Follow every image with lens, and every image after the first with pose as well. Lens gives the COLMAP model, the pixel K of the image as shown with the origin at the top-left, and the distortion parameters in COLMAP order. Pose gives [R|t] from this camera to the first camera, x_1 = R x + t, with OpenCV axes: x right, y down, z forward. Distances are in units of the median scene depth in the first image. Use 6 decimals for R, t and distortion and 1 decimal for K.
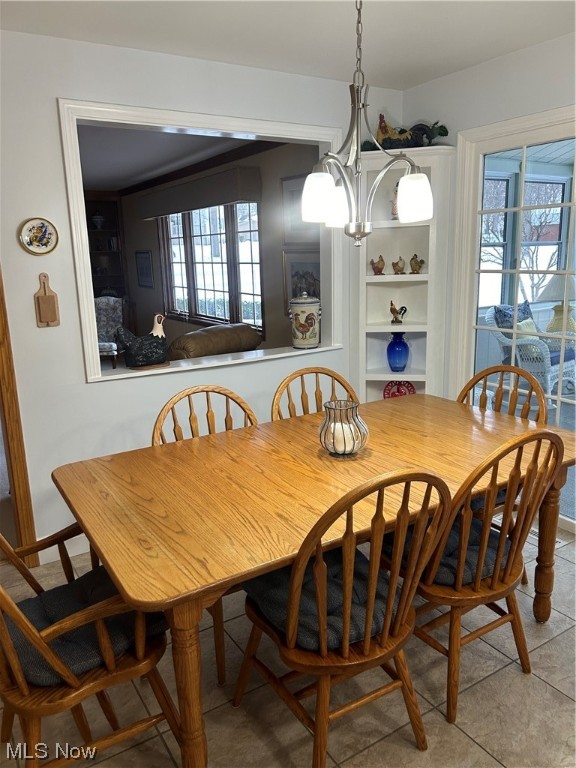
lens RADIAL K [[571.7, 0, 284.2], [0, 571.7, 382.2], [0, 0, 1]] dist [0.047779, -0.060171]
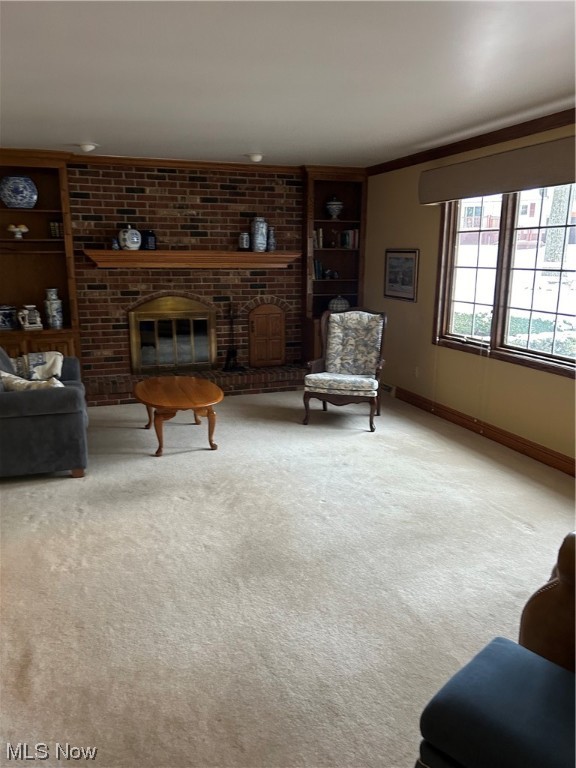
lens RADIAL K [[571.7, 0, 284.2], [0, 571.7, 382.2], [0, 0, 1]] dist [0.047779, -0.060171]
pose [[0.980727, 0.070598, -0.182184, -0.268253], [-0.069906, 0.997501, 0.010227, -0.062064], [0.182451, 0.002706, 0.983211, 0.277403]]
